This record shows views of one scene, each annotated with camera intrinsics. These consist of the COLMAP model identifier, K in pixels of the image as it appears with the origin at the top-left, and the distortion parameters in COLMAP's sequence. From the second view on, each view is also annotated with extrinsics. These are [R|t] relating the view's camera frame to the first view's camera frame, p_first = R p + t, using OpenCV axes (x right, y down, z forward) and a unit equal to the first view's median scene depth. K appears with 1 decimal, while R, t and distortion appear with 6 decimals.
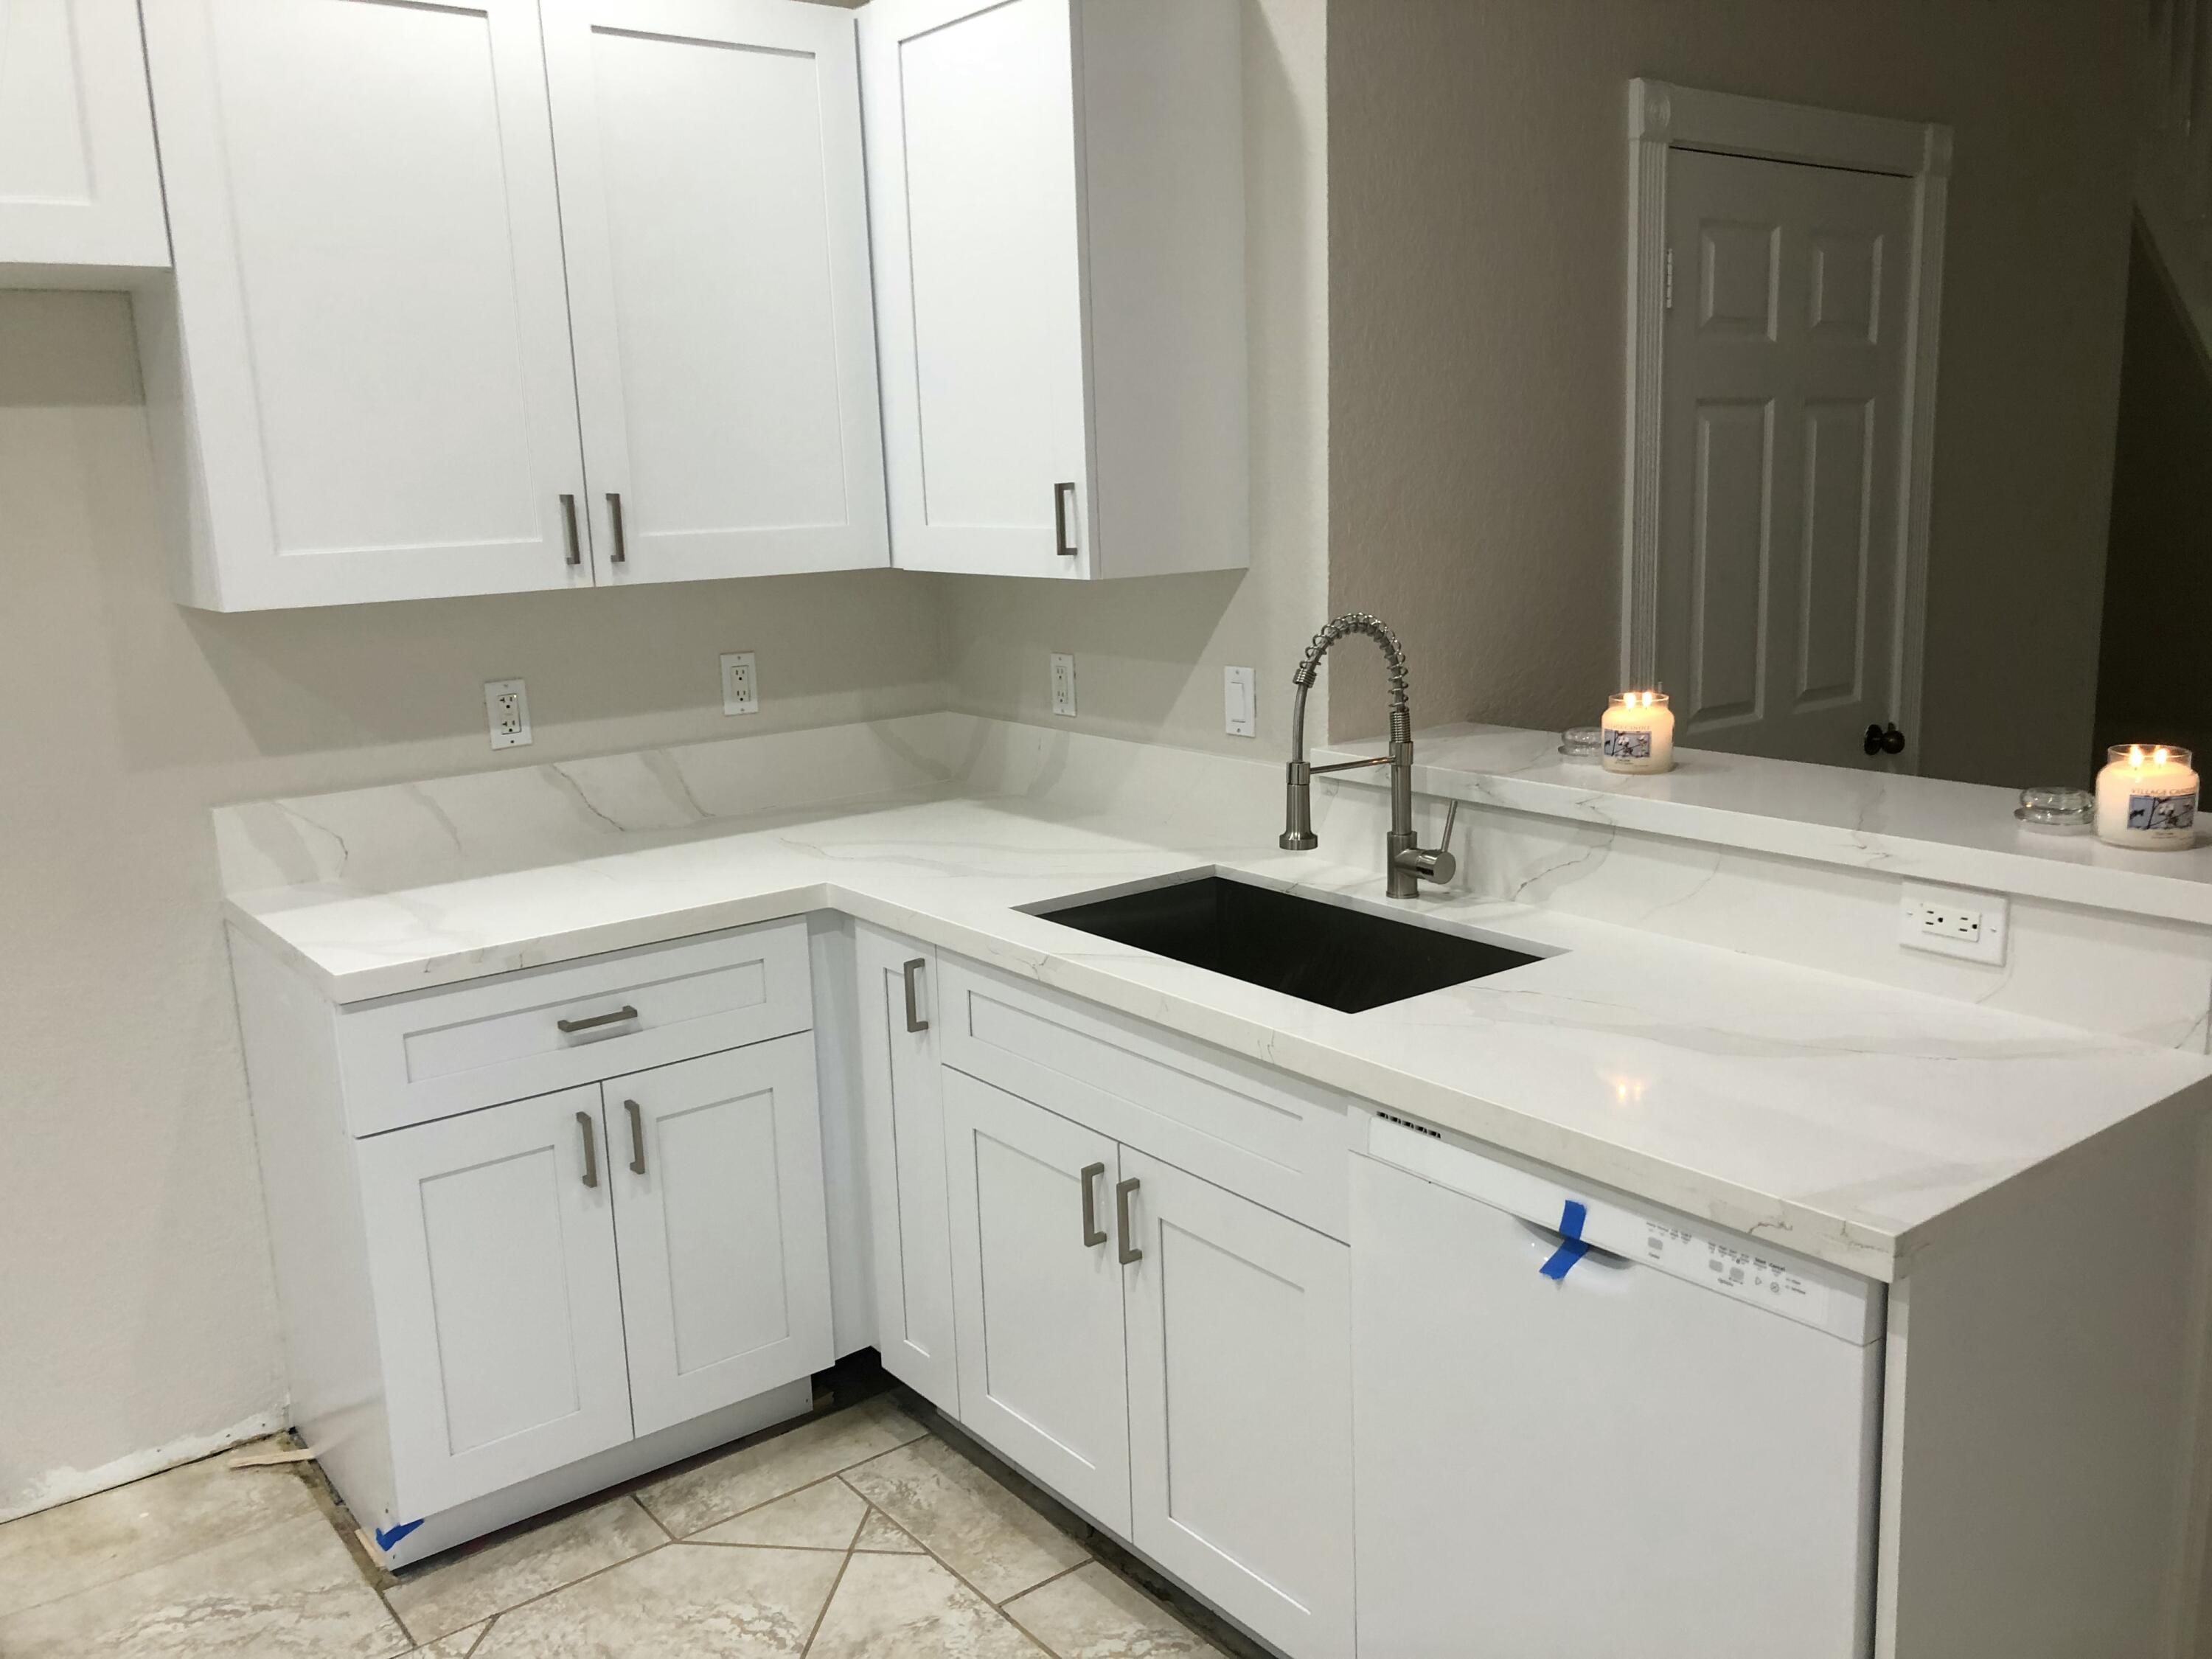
lens RADIAL K [[1827.2, 0, 1109.3], [0, 1827.2, 827.5], [0, 0, 1]] dist [0.037238, 0.000633]
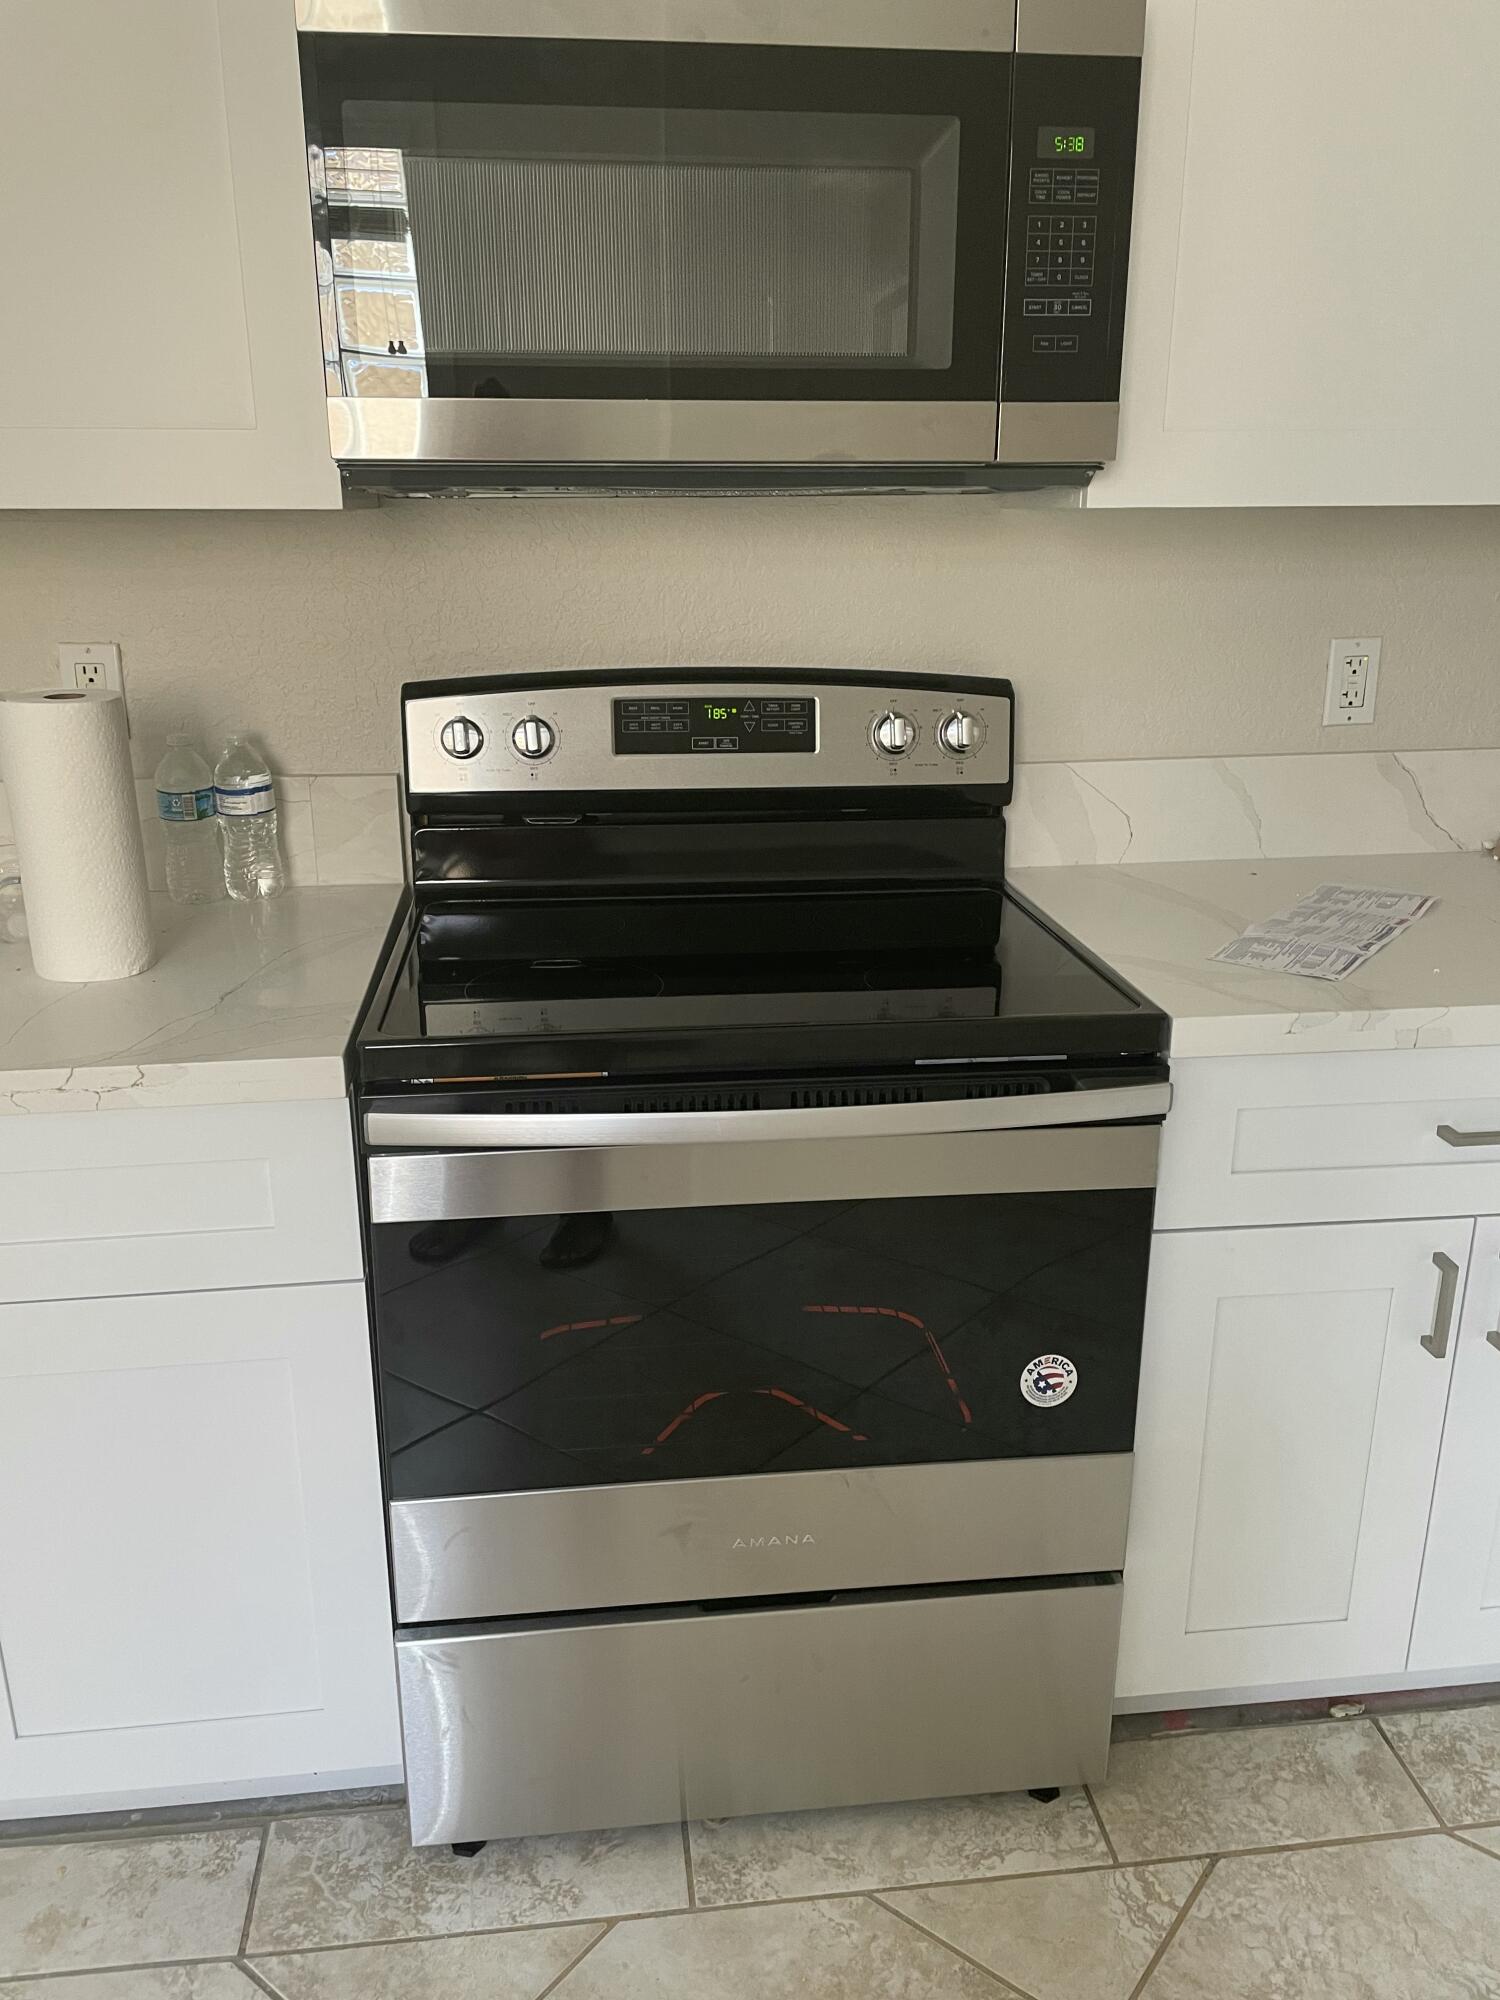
lens RADIAL K [[1531.1, 0, 749.5], [0, 1531.1, 998.3], [0, 0, 1]] dist [-0.004305, -0.002043]
pose [[0.857416, 0.194645, -0.476394, -0.257685], [-0.132991, 0.978074, 0.160263, -0.000669], [0.497143, -0.074056, 0.864502, 0.368330]]
